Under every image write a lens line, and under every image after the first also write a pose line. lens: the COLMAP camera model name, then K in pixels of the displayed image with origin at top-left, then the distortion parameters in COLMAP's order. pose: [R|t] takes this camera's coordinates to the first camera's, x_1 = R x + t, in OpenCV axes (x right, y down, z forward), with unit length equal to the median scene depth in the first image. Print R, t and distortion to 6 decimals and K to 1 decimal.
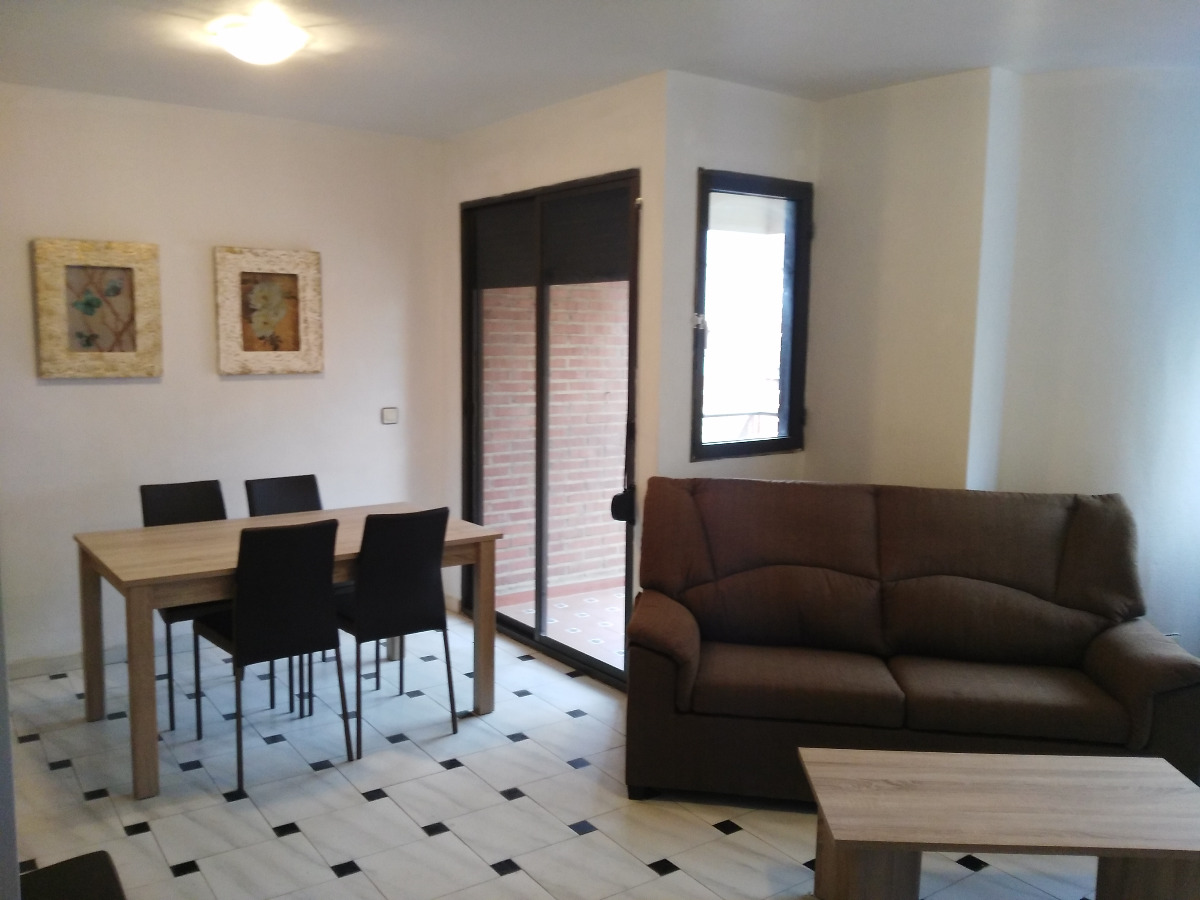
lens RADIAL K [[987.4, 0, 595.3], [0, 987.4, 435.0], [0, 0, 1]] dist [0.152053, -0.282451]
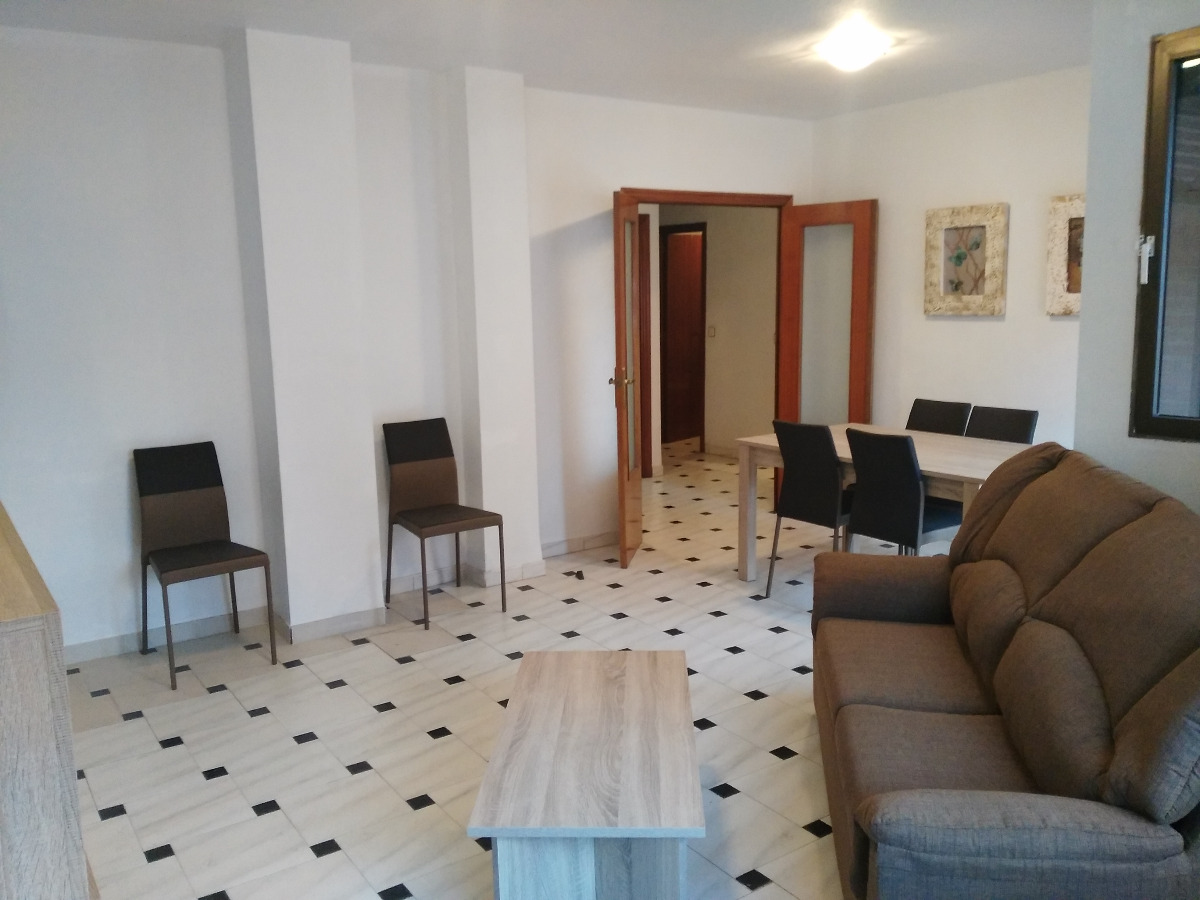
lens RADIAL K [[987.4, 0, 595.3], [0, 987.4, 435.0], [0, 0, 1]] dist [0.152053, -0.282451]
pose [[-0.007683, 0.132557, -0.991146, 0.793864], [-0.084774, 0.987520, 0.132729, -0.037490], [0.996371, 0.085043, 0.003650, 0.555195]]
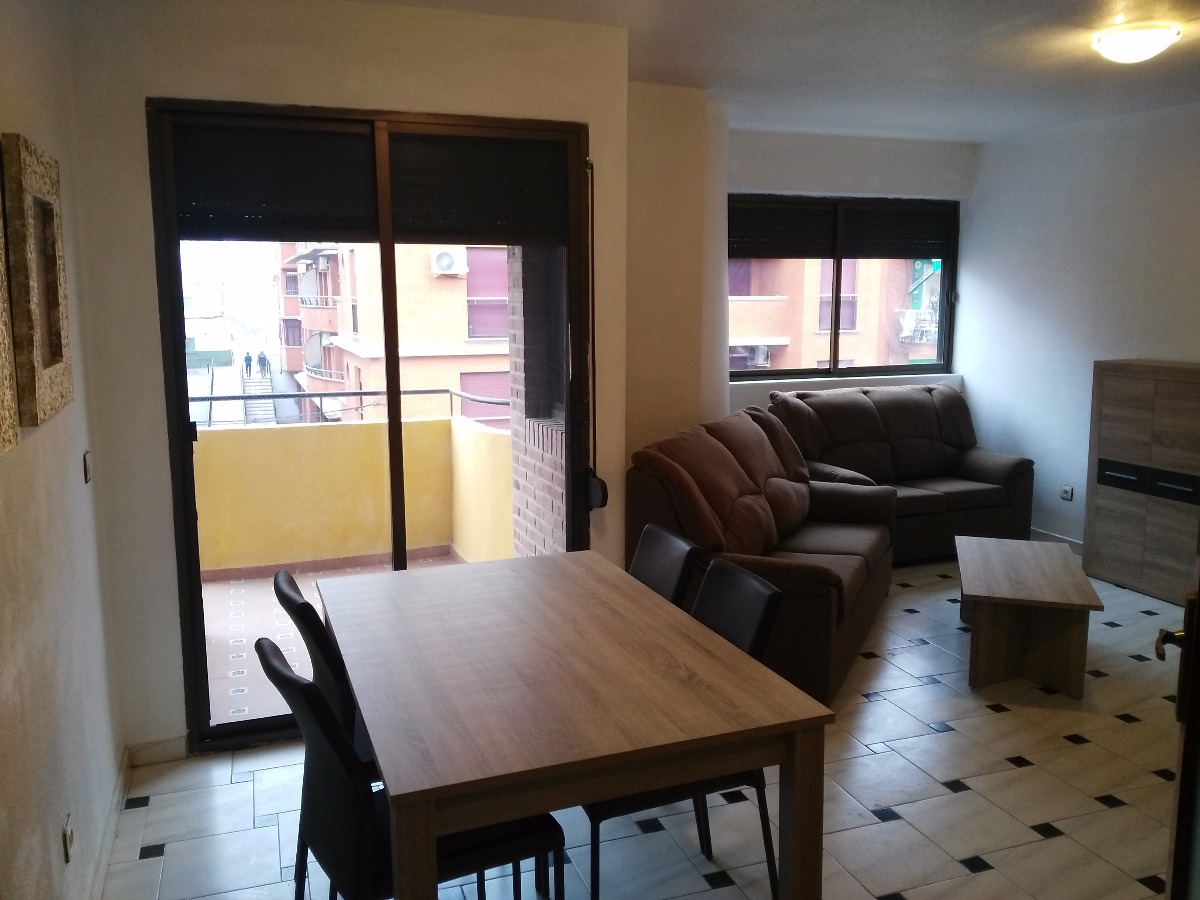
lens RADIAL K [[987.4, 0, 595.3], [0, 987.4, 435.0], [0, 0, 1]] dist [0.152053, -0.282451]
pose [[0.266859, -0.147547, 0.952374, -0.784683], [0.111472, 0.986304, 0.121569, -0.086659], [-0.957267, 0.073721, 0.279651, 0.685550]]
